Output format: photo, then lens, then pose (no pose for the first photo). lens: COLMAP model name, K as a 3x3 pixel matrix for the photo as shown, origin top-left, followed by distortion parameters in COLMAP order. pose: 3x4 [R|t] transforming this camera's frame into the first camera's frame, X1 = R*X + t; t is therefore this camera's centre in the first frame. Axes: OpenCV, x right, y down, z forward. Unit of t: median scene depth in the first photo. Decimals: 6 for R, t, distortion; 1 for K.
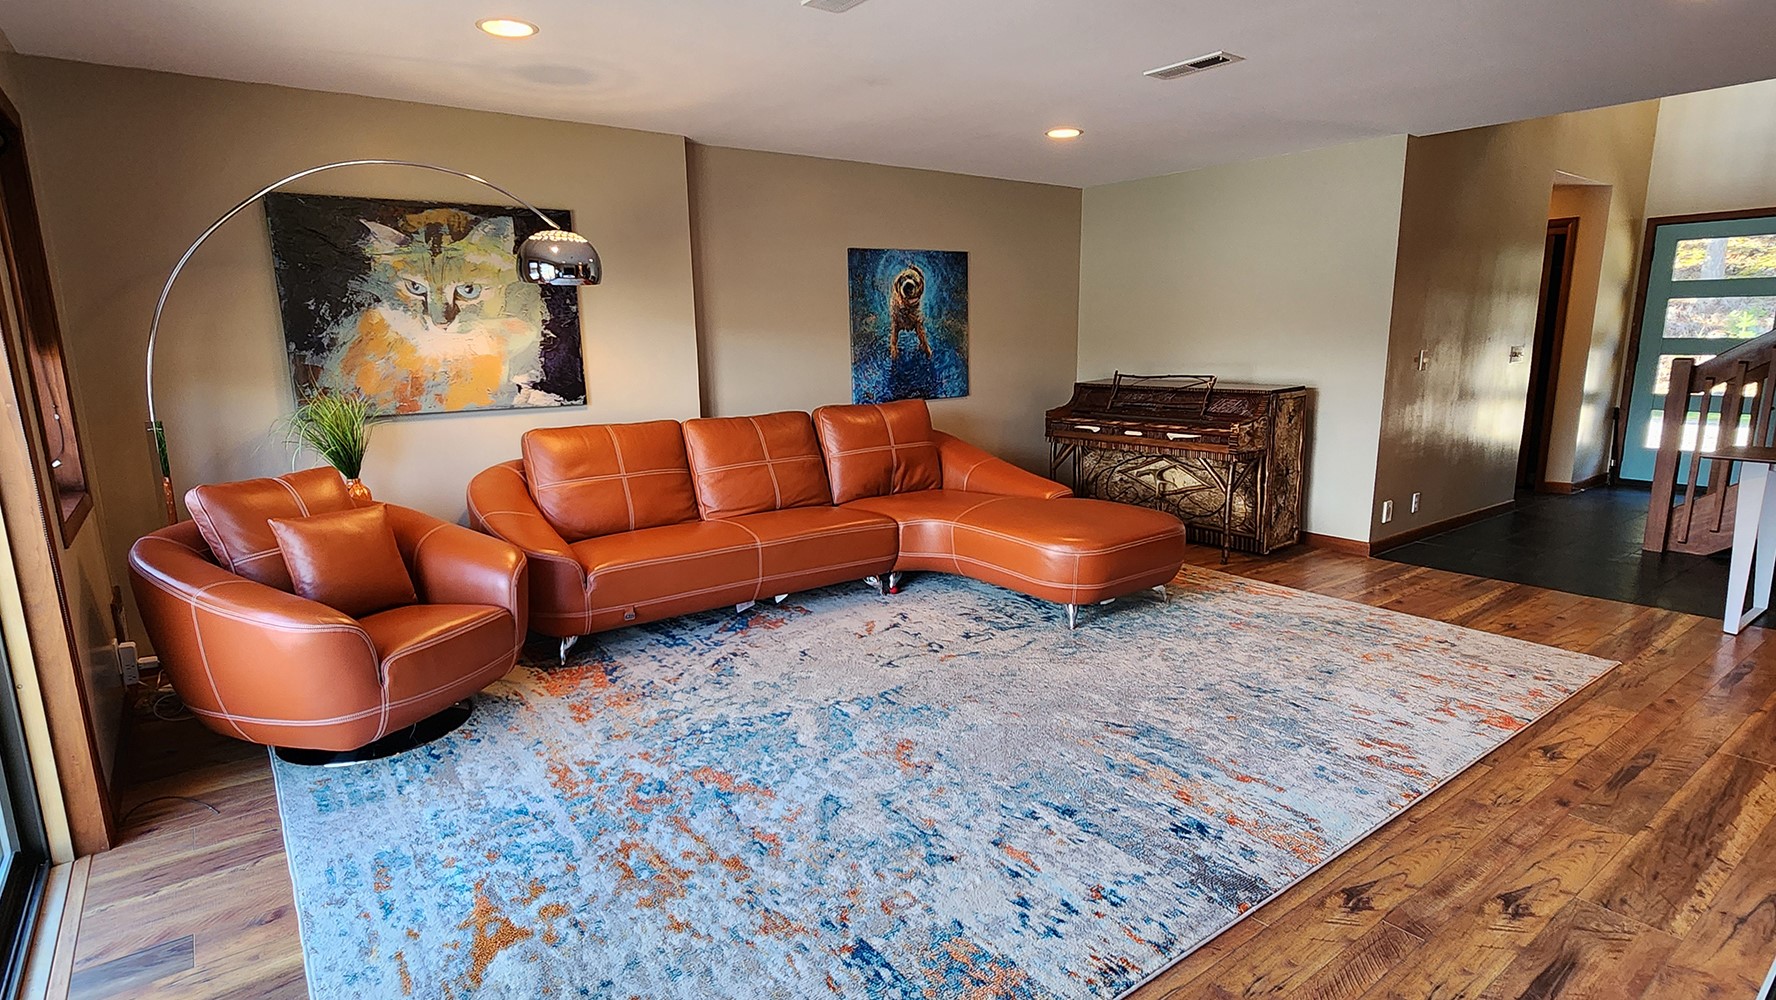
lens RADIAL K [[896.5, 0, 880.9], [0, 896.5, 518.7], [0, 0, 1]] dist [-0.000825, -0.000241]
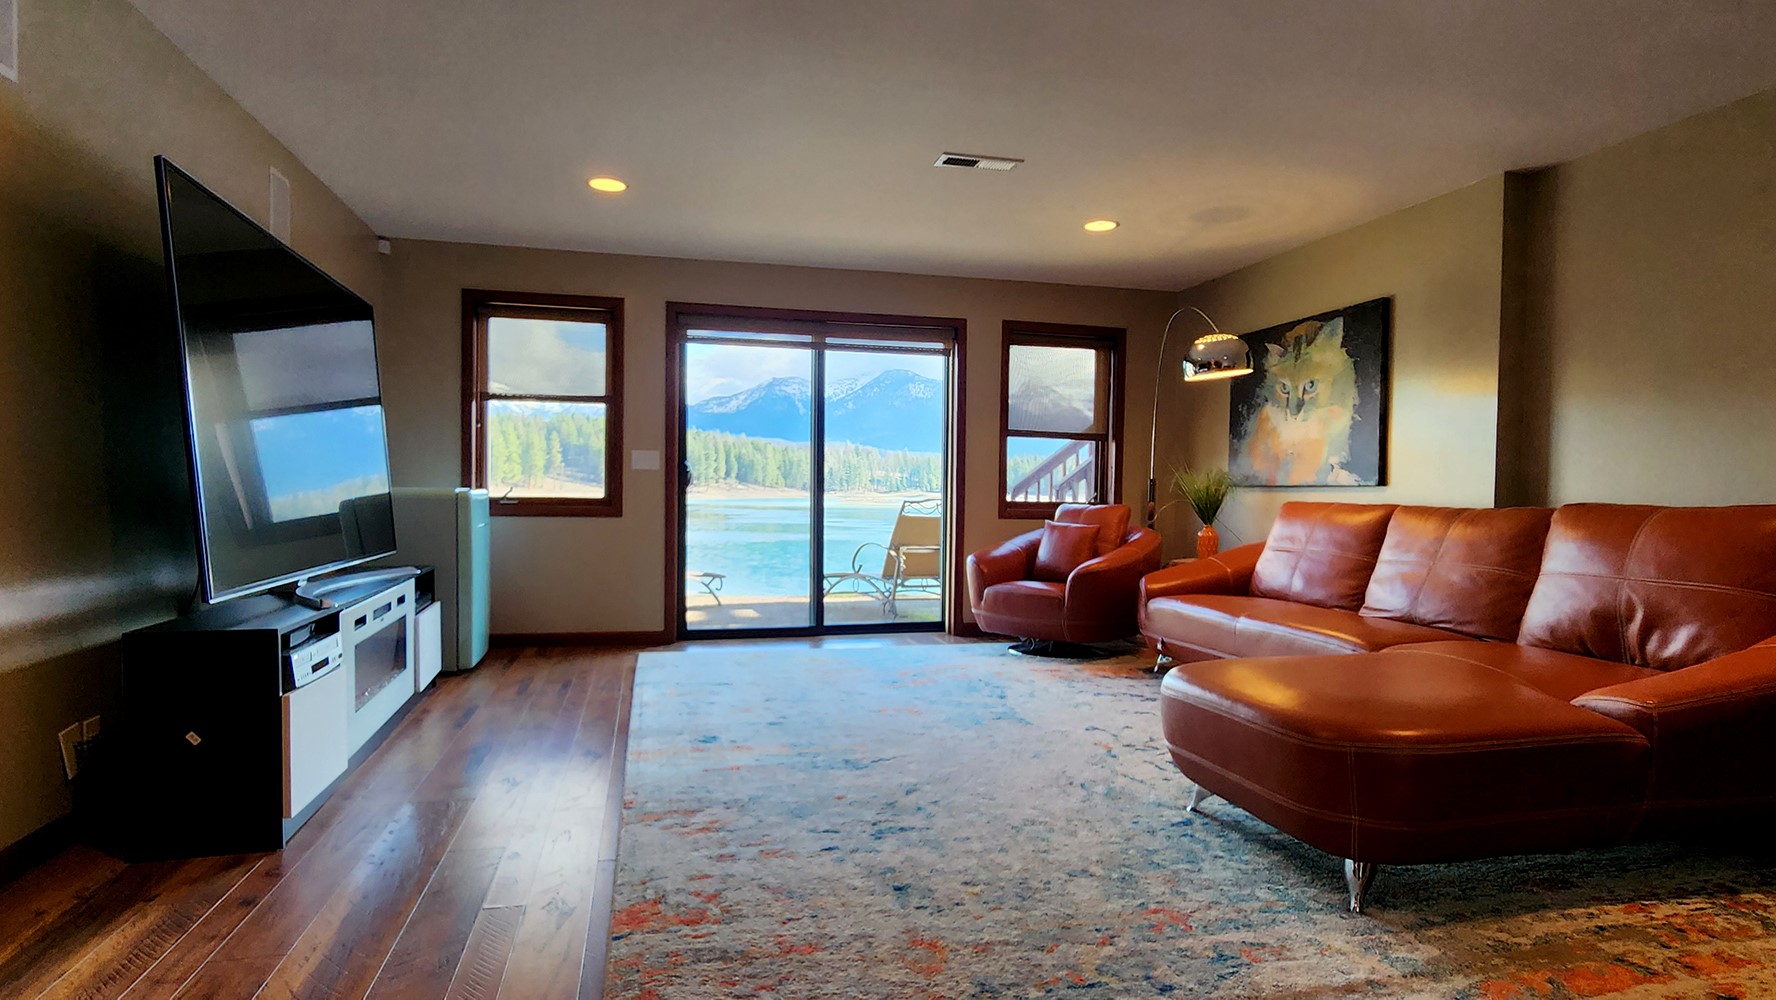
lens RADIAL K [[896.5, 0, 880.9], [0, 896.5, 518.7], [0, 0, 1]] dist [-0.000825, -0.000241]
pose [[-0.368104, 0.042899, -0.928795, 0.894121], [-0.190295, 0.974314, 0.120420, -0.121075], [0.910103, 0.221072, -0.350485, 0.969718]]
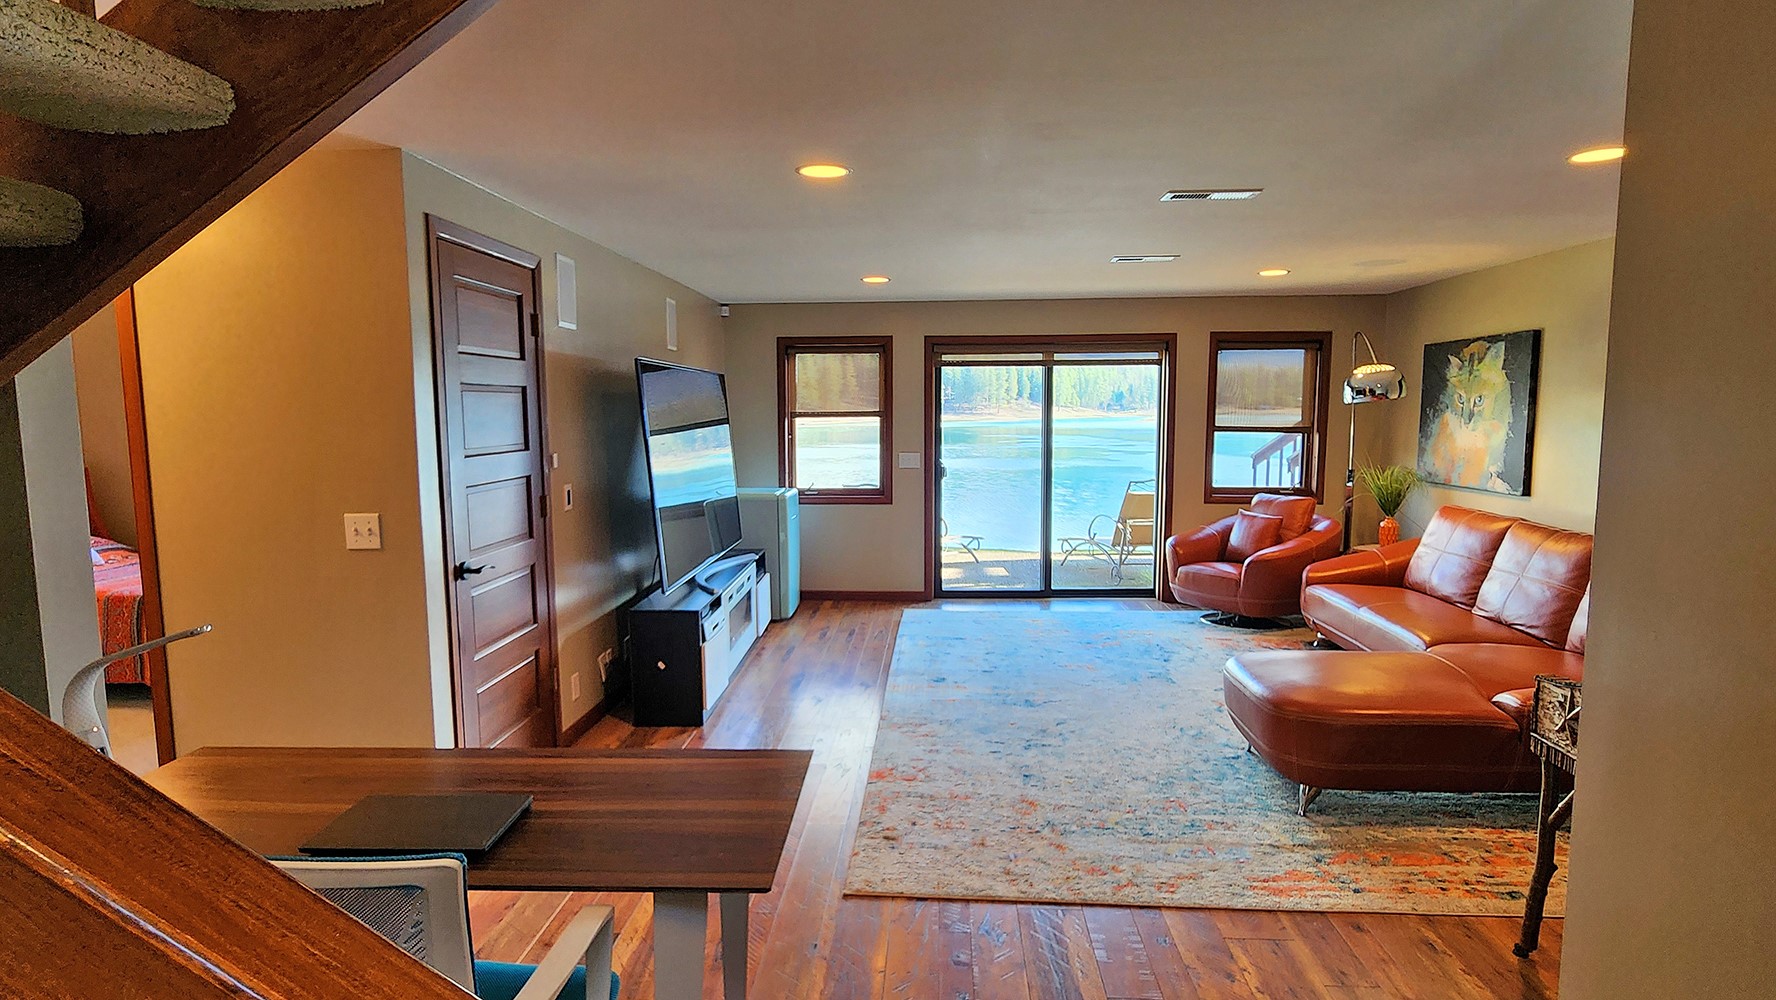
lens RADIAL K [[930.3, 0, 921.5], [0, 930.3, 519.3], [0, 0, 1]] dist [-0.000329, 0.000095]
pose [[-0.603829, 0.109144, -0.789606, 1.188911], [-0.148295, 0.957906, 0.245812, -0.311439], [0.783198, 0.265524, -0.562226, 1.216629]]
